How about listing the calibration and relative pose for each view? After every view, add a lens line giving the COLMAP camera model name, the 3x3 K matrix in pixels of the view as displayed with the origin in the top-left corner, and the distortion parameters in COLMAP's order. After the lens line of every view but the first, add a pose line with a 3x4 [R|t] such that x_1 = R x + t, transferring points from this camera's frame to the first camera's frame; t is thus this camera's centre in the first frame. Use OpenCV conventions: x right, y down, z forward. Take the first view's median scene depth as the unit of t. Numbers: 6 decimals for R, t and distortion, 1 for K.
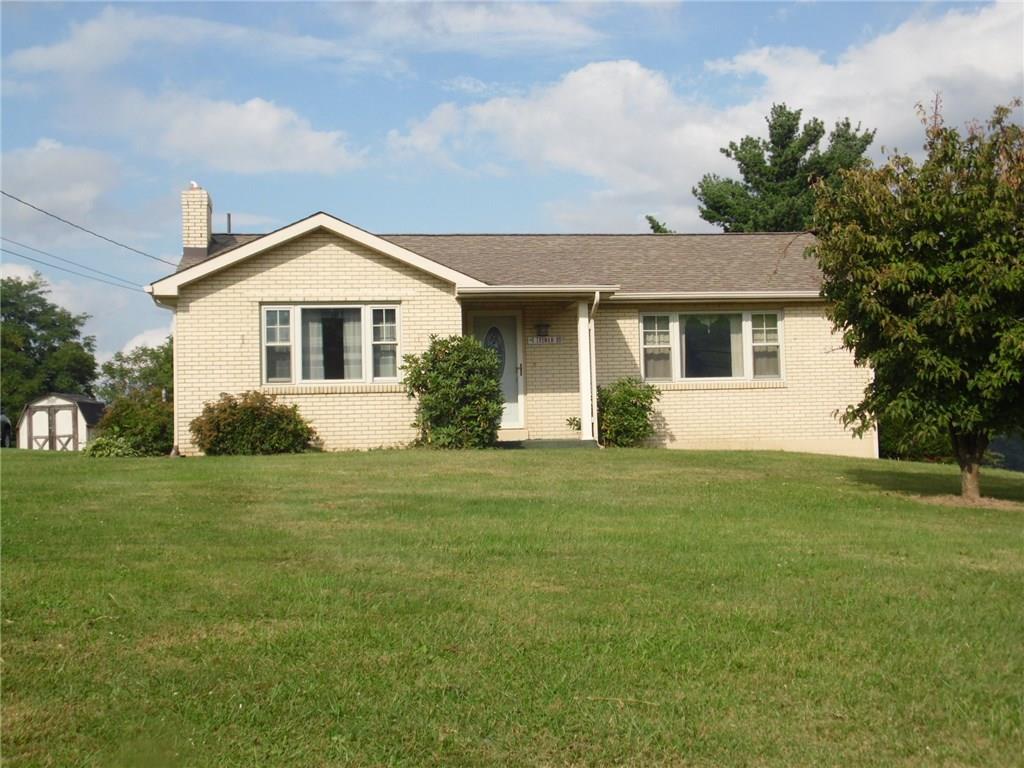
lens RADIAL K [[1349.2, 0, 512.0], [0, 1349.2, 384.0], [0, 0, 1]] dist [0.016358, 0.008059]
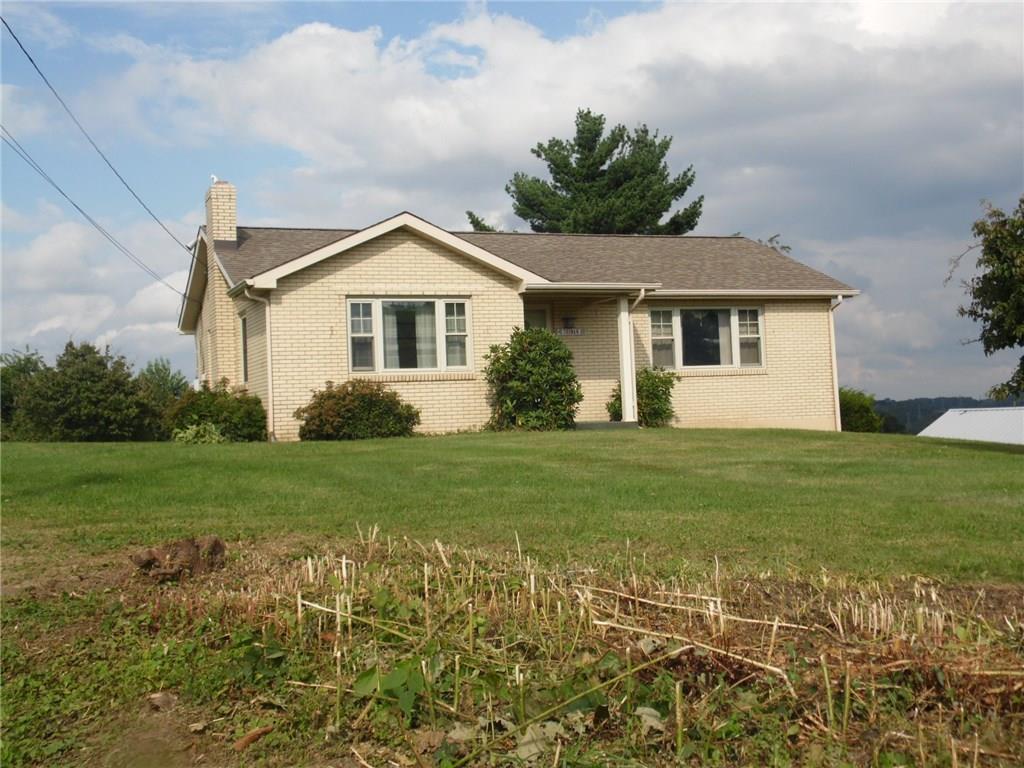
lens RADIAL K [[1369.1, 0, 512.0], [0, 1369.1, 384.0], [0, 0, 1]] dist [0.018804, 0.010355]
pose [[0.967649, -0.006176, 0.252226, -0.324529], [0.004495, 0.999964, 0.007238, 0.001655], [-0.252261, -0.005870, 0.967641, -0.071397]]
